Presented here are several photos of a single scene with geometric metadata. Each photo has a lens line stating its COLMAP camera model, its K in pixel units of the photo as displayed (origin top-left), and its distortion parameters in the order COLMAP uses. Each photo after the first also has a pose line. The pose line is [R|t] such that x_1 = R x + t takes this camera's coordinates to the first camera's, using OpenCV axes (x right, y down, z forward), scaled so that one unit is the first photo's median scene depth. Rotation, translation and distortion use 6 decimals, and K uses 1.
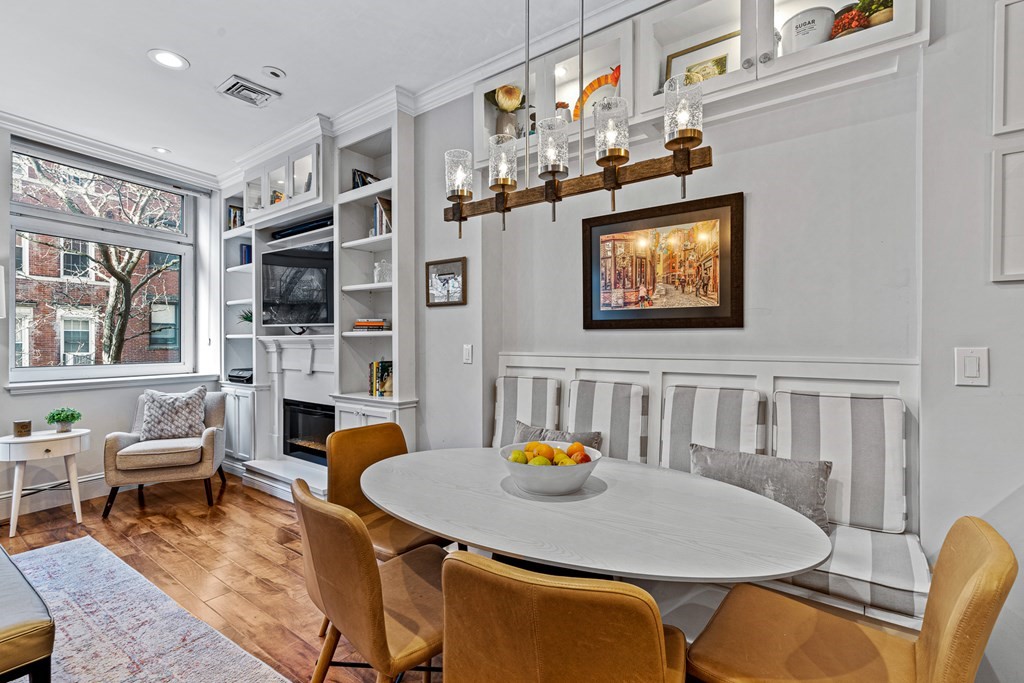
lens RADIAL K [[476.3, 0, 512.0], [0, 476.3, 341.5], [0, 0, 1]] dist [0.000371, 0.000792]
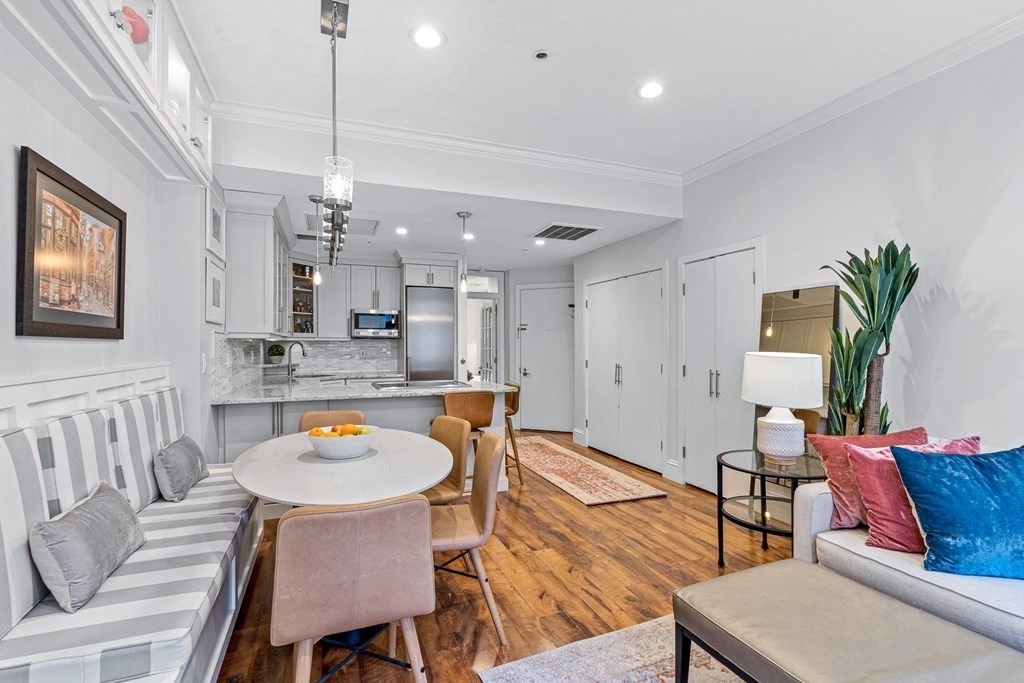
lens RADIAL K [[476.3, 0, 512.0], [0, 476.3, 341.5], [0, 0, 1]] dist [0.000371, 0.000792]
pose [[-0.855116, 0.004827, 0.518413, -0.549424], [0.002002, 0.999980, -0.006010, -0.011540], [-0.518432, -0.004102, -0.855109, 0.990944]]
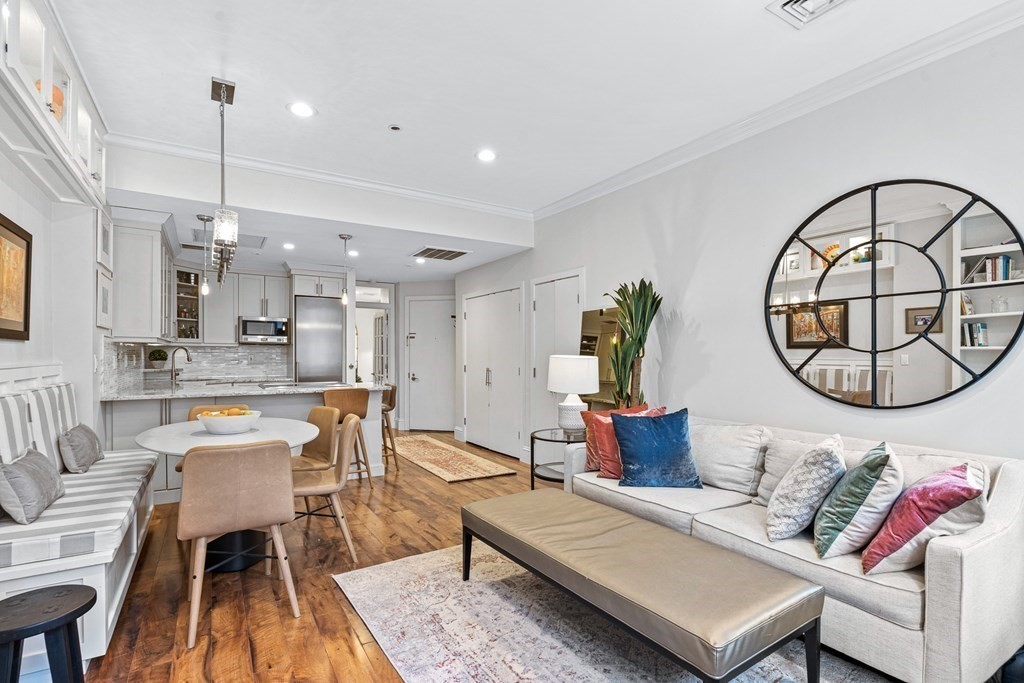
lens RADIAL K [[488.6, 0, 515.6], [0, 488.6, 353.8], [0, 0, 1]] dist [0.001817, 0.000307]
pose [[-0.936564, -0.002405, 0.350487, -0.804791], [-0.002930, 0.999995, -0.000970, 0.001841], [-0.350483, -0.001935, -0.936567, 1.197466]]
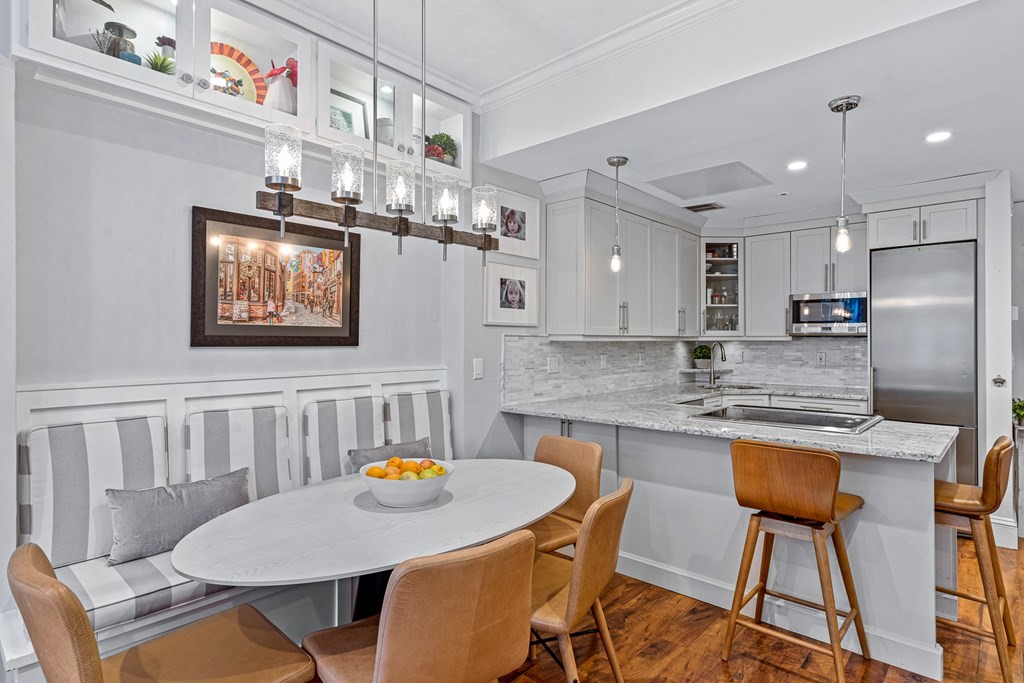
lens RADIAL K [[539.1, 0, 512.0], [0, 539.1, 341.5], [0, 0, 1]] dist [0.001944, 0.001057]
pose [[0.086277, -0.001083, 0.996271, -0.571464], [0.002449, 0.999997, 0.000875, -0.028013], [-0.996268, 0.002364, 0.086279, 0.336506]]
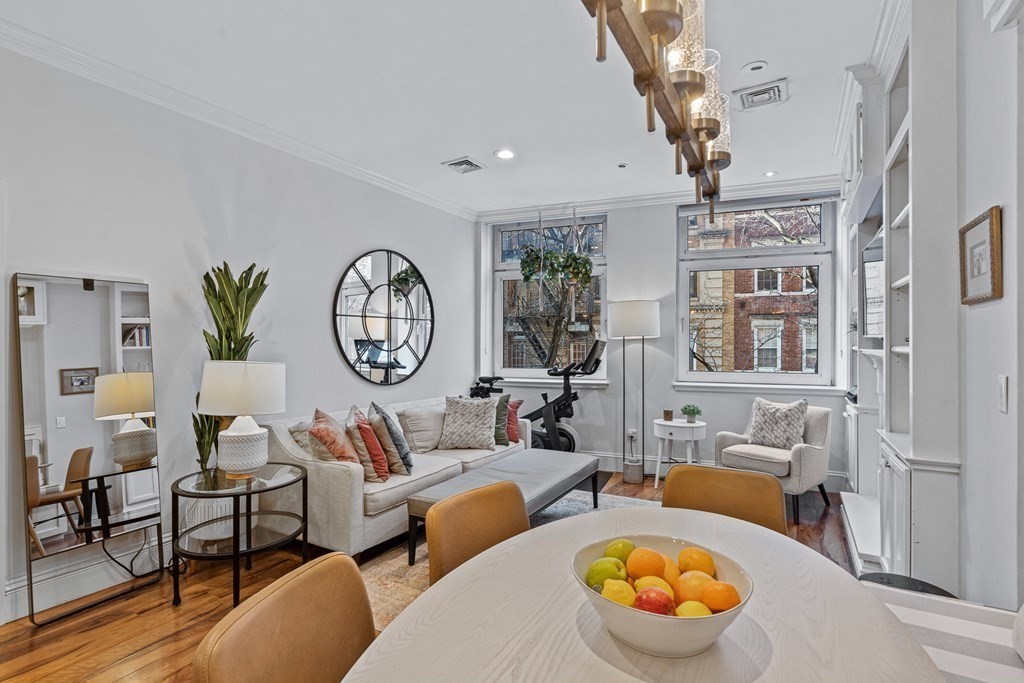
lens RADIAL K [[483.7, 0, 512.0], [0, 483.7, 341.5], [0, 0, 1]] dist [-0.002110, -0.000190]
pose [[0.117677, -0.006322, -0.993032, 0.333324], [-0.002594, 0.999974, -0.006674, -0.022529], [0.993049, 0.003361, 0.117658, 0.379125]]
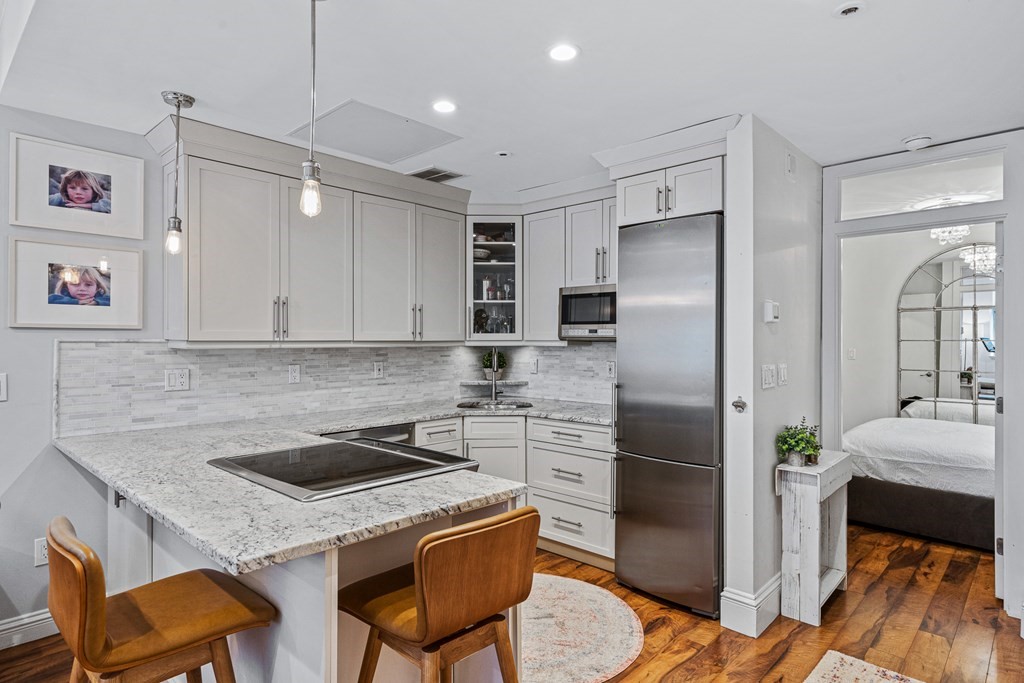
lens RADIAL K [[567.9, 0, 512.0], [0, 567.9, 341.5], [0, 0, 1]] dist [0.002179, 0.001263]
pose [[0.103155, -0.001567, 0.994664, -0.253849], [0.001772, 0.999997, 0.001392, -0.039651], [-0.994664, 0.001619, 0.103157, -0.321325]]
